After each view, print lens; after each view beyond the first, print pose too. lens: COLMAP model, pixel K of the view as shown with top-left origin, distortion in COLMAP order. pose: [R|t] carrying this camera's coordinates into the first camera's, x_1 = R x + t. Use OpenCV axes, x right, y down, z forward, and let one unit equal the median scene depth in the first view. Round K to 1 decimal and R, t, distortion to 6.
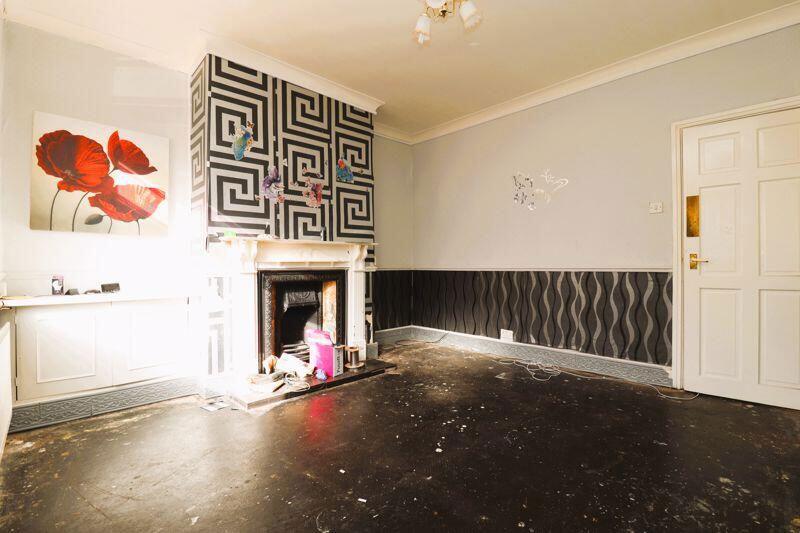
lens RADIAL K [[371.6, 0, 407.4], [0, 371.6, 266.7], [0, 0, 1]] dist [0.002175, -0.011713]
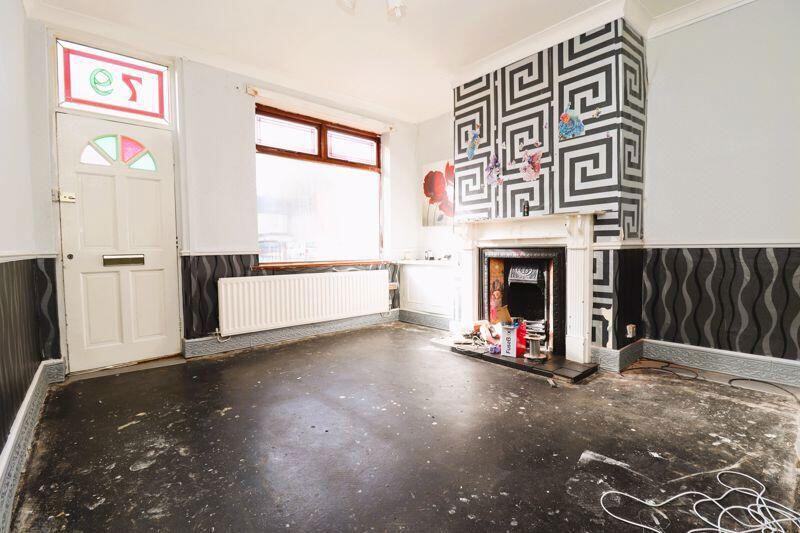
lens RADIAL K [[371.6, 0, 407.4], [0, 371.6, 266.7], [0, 0, 1]] dist [0.002175, -0.011713]
pose [[-0.051912, 0.057033, -0.997022, 0.749538], [0.011938, 0.998332, 0.056487, 0.001518], [0.998580, -0.008970, -0.052507, 0.761871]]
